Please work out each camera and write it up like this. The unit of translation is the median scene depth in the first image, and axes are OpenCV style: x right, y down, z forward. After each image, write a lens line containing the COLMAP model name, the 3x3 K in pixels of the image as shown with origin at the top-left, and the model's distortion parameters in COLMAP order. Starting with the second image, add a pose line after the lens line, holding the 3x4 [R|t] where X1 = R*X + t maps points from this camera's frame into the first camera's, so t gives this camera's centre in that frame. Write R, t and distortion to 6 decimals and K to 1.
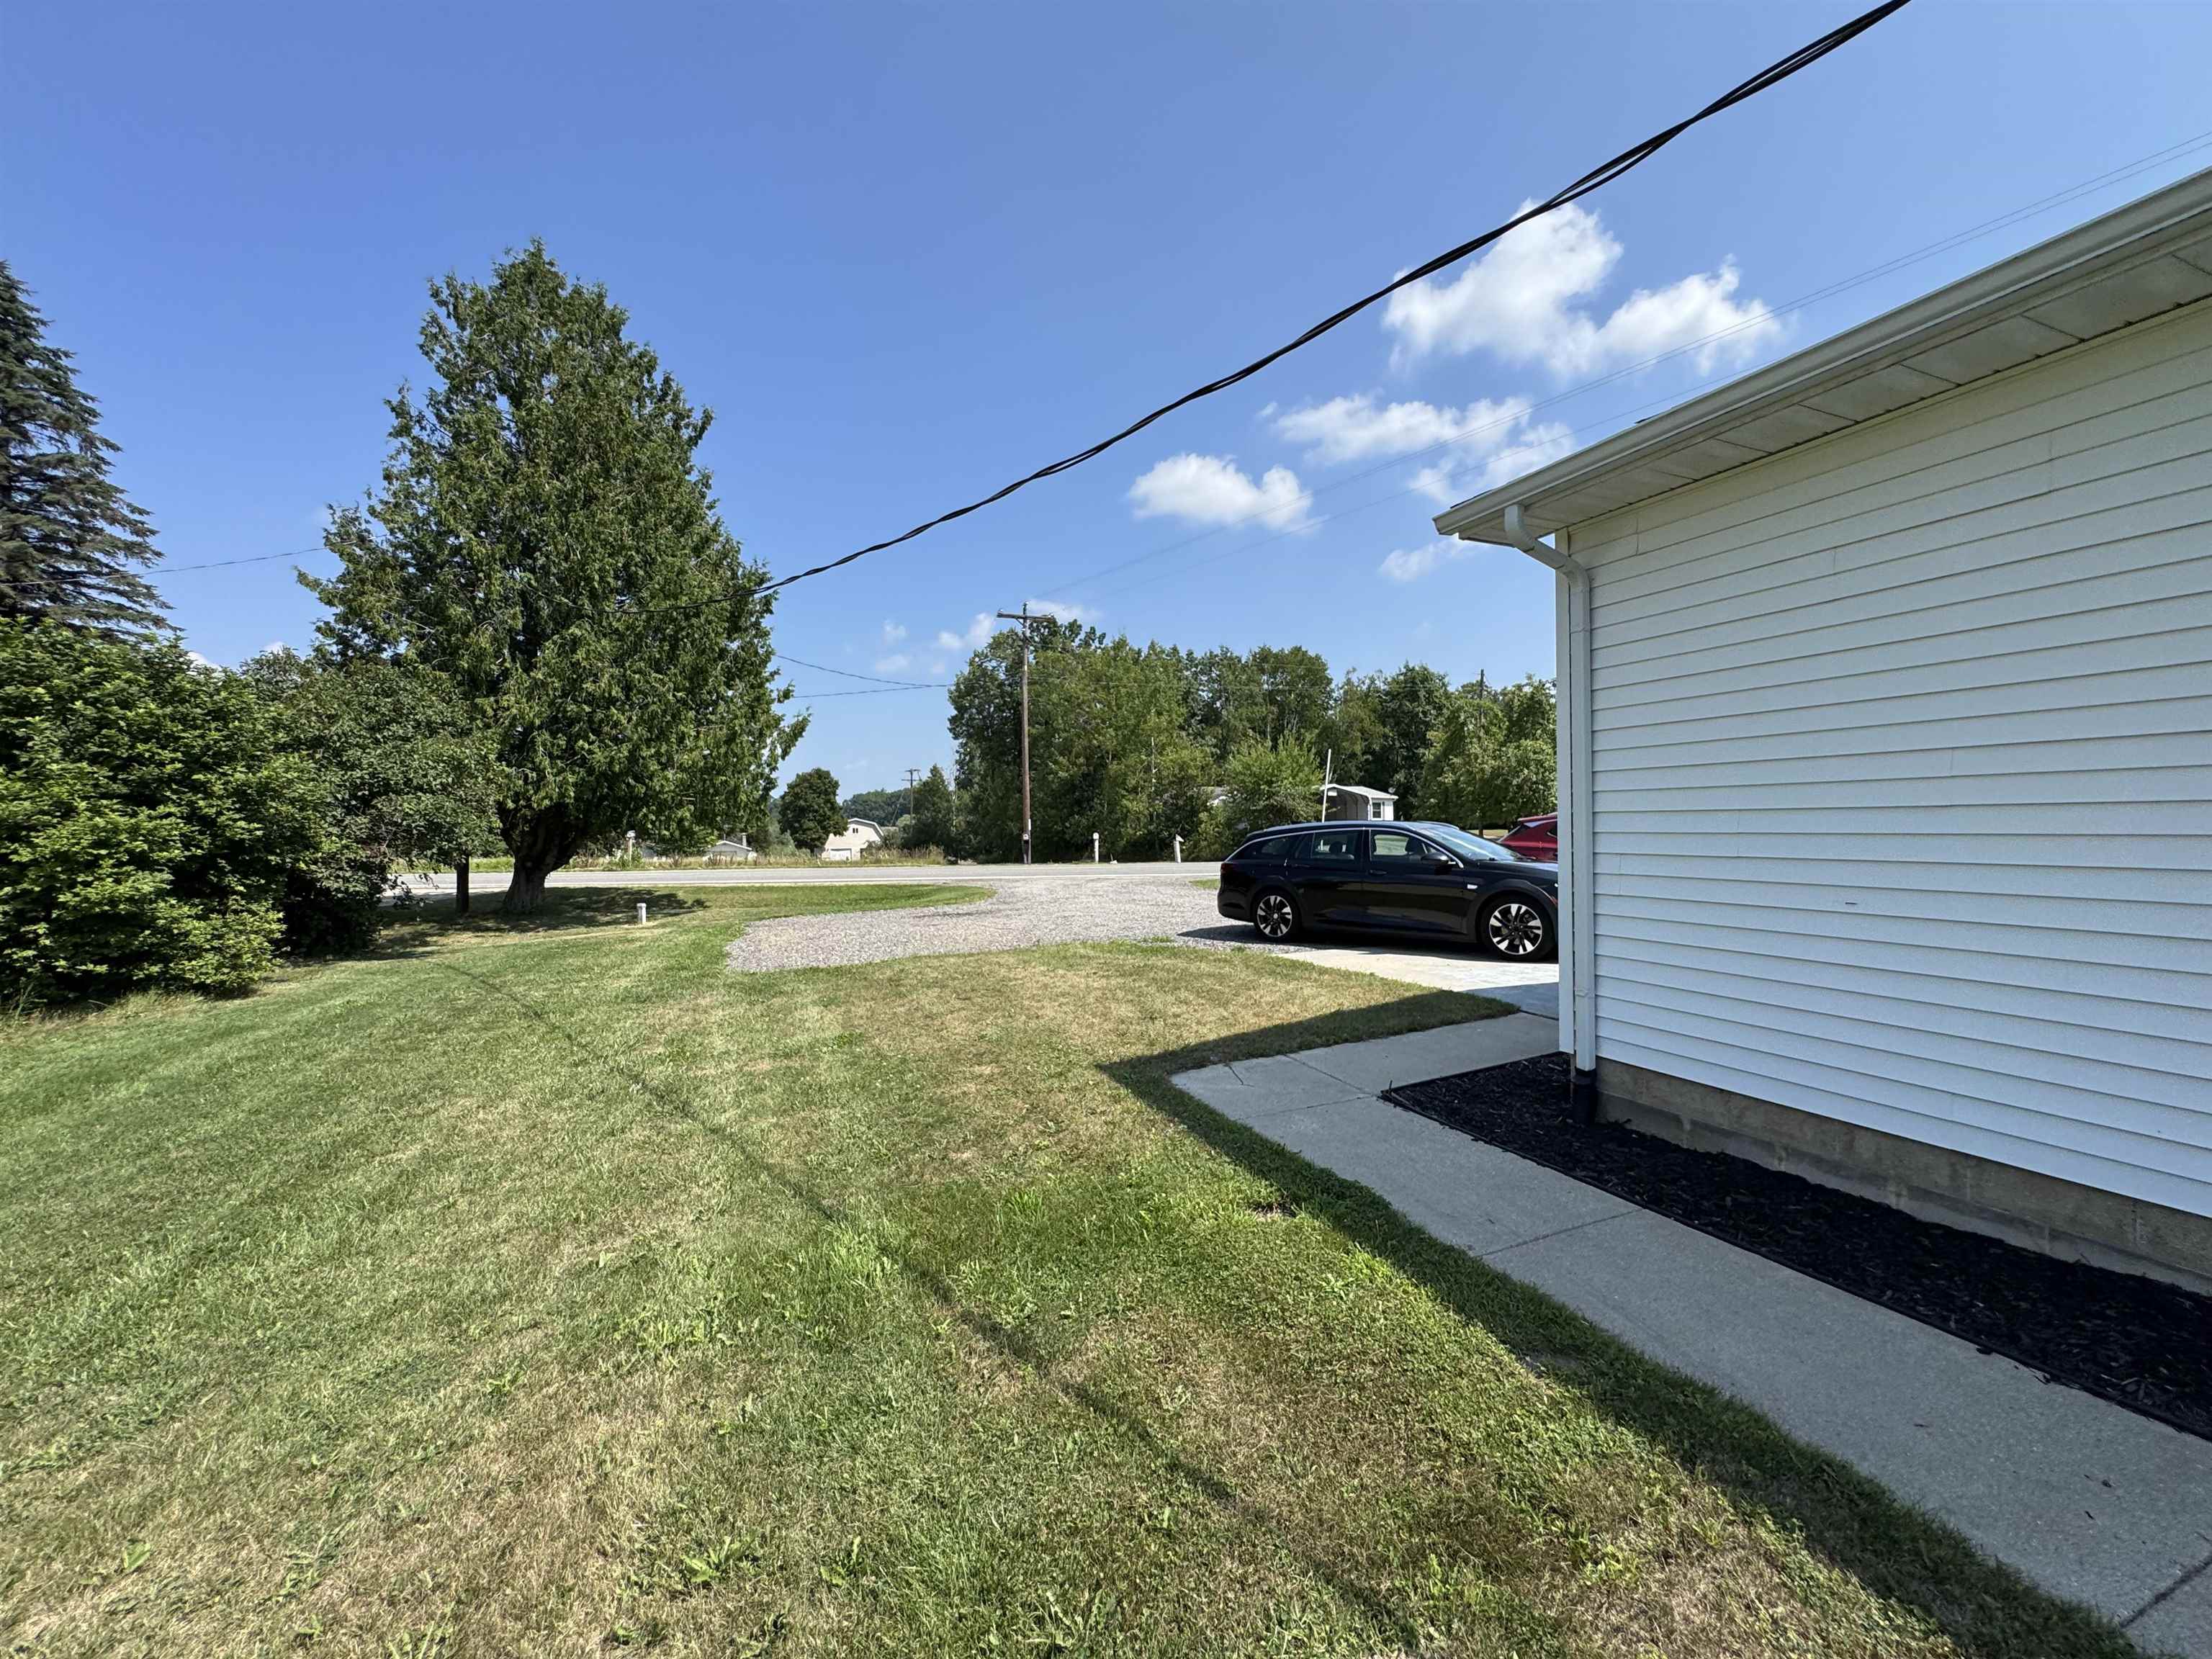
lens RADIAL K [[883.8, 0, 1106.0], [0, 883.8, 826.2], [0, 0, 1]] dist [-0.002459, 0.000364]
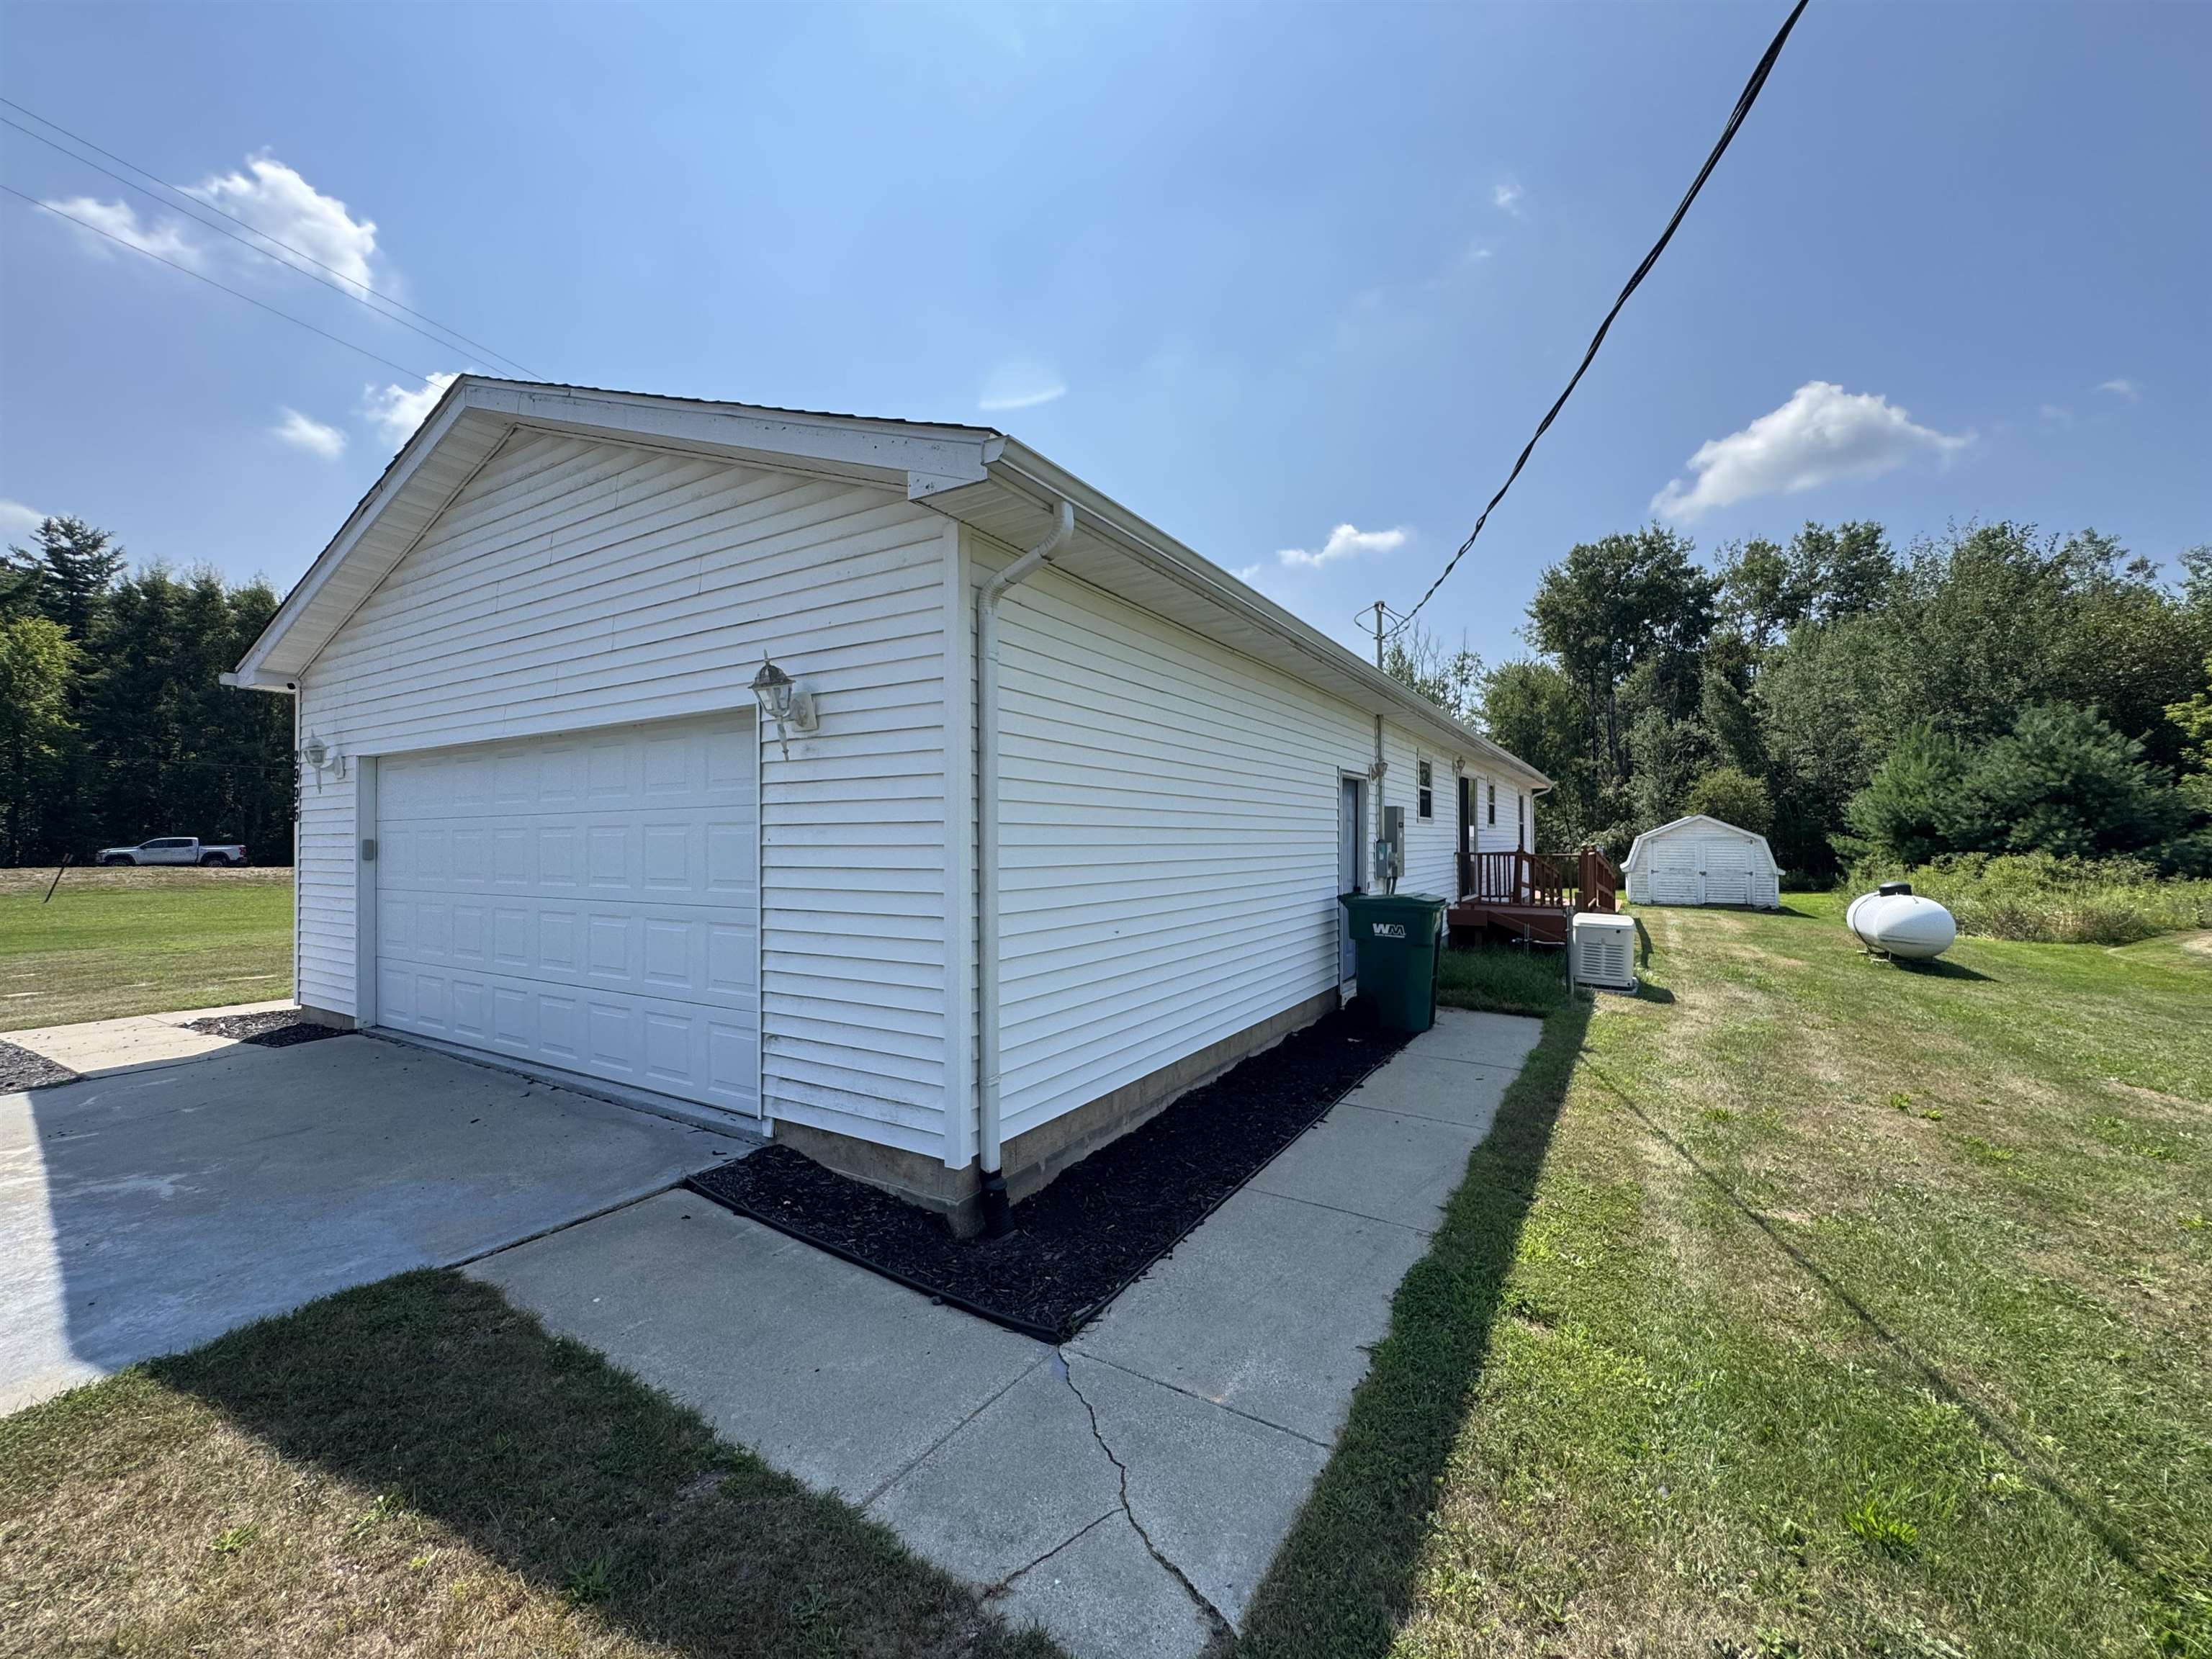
lens RADIAL K [[883.8, 0, 1106.0], [0, 883.8, 826.2], [0, 0, 1]] dist [-0.002459, 0.000364]
pose [[-0.587536, 0.024757, 0.808820, -0.276659], [0.005285, 0.999628, -0.026759, -0.041521], [-0.809181, -0.011448, -0.587448, 1.764488]]
